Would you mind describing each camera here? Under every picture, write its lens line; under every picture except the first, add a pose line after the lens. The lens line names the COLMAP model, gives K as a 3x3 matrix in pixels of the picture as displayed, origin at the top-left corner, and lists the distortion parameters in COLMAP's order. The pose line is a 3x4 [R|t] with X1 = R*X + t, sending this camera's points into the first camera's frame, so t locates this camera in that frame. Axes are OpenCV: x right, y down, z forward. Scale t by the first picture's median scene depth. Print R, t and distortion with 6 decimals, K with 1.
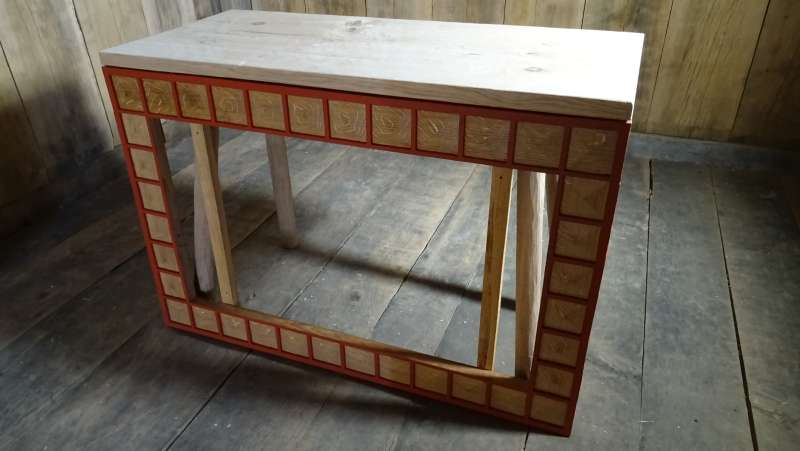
lens RADIAL K [[576.1, 0, 398.5], [0, 576.1, 224.7], [0, 0, 1]] dist [0.005719, -0.006173]
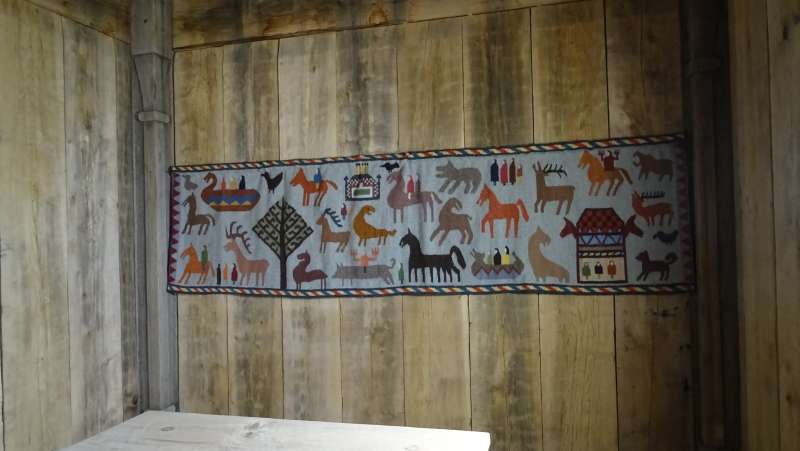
lens RADIAL K [[576.1, 0, 401.1], [0, 576.1, 225.6], [0, 0, 1]] dist [0.005719, -0.006173]
pose [[0.994505, -0.005306, 0.104553, 0.065557], [0.059665, 0.849362, -0.524428, -0.042235], [-0.086020, 0.527784, 0.845011, -0.142445]]
